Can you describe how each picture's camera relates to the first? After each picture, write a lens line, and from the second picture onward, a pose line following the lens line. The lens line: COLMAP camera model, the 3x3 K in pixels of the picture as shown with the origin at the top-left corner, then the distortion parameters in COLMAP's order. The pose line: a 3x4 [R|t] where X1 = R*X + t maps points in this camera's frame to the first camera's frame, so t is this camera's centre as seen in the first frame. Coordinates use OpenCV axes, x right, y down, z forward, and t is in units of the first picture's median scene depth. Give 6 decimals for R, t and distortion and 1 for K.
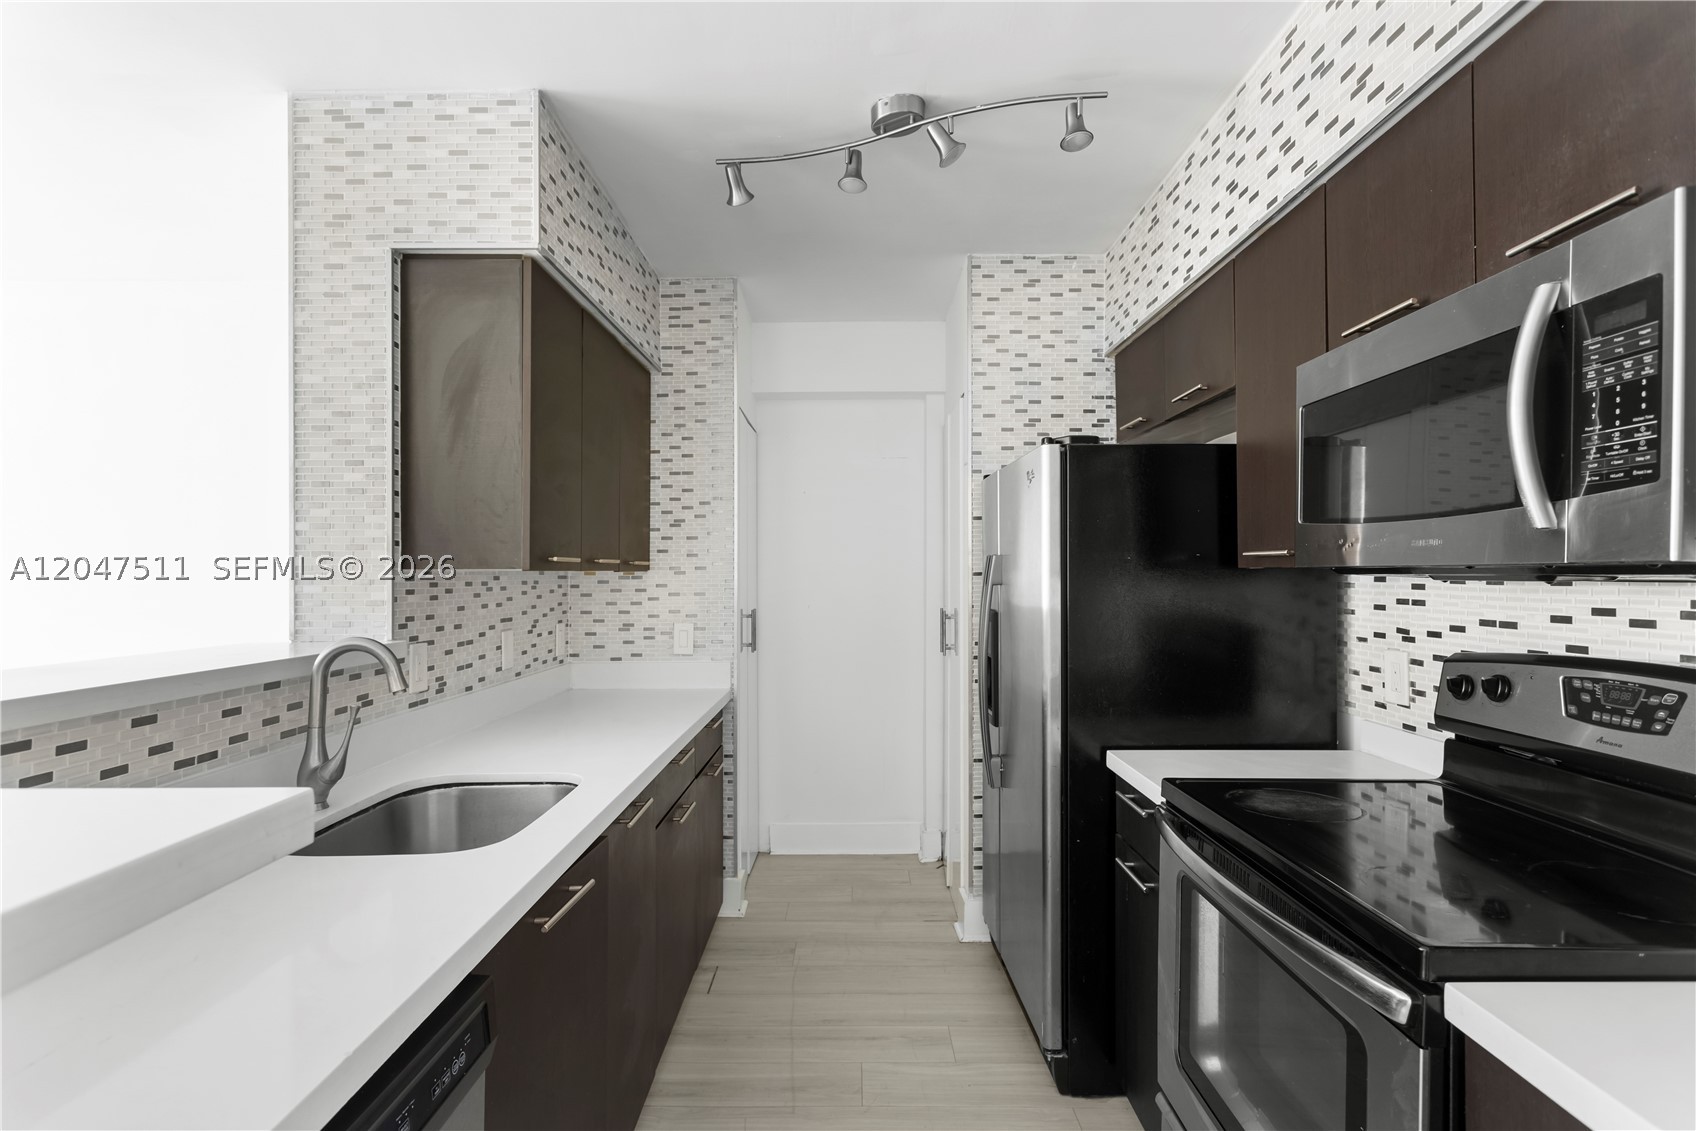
lens RADIAL K [[804.2, 0, 844.6], [0, 804.2, 566.7], [0, 0, 1]] dist [0.006207, 0.001681]
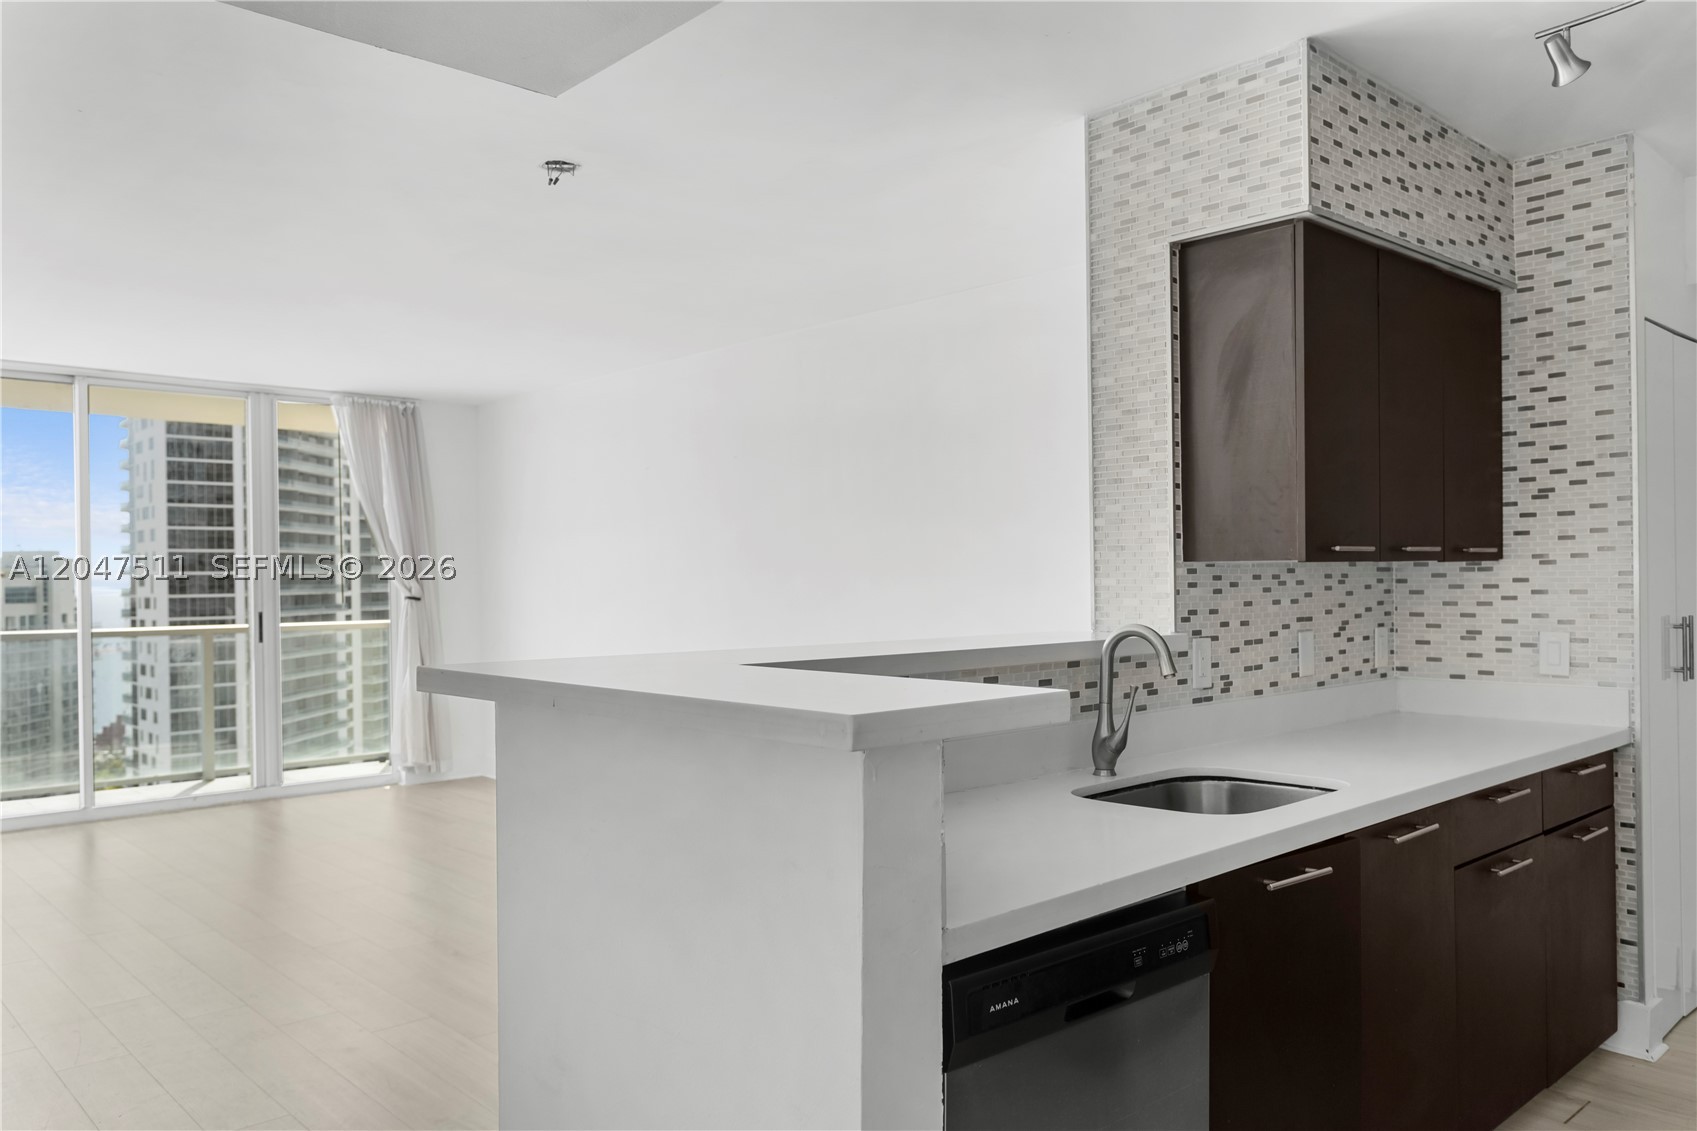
lens RADIAL K [[1243.2, 0, 856.2], [0, 1243.2, 582.9], [0, 0, 1]] dist [0.000038, 0.005271]
pose [[0.685340, 0.000675, -0.728223, 0.291322], [0.015002, 0.999774, 0.015045, 0.000100], [0.728069, -0.021235, 0.685175, -0.345483]]
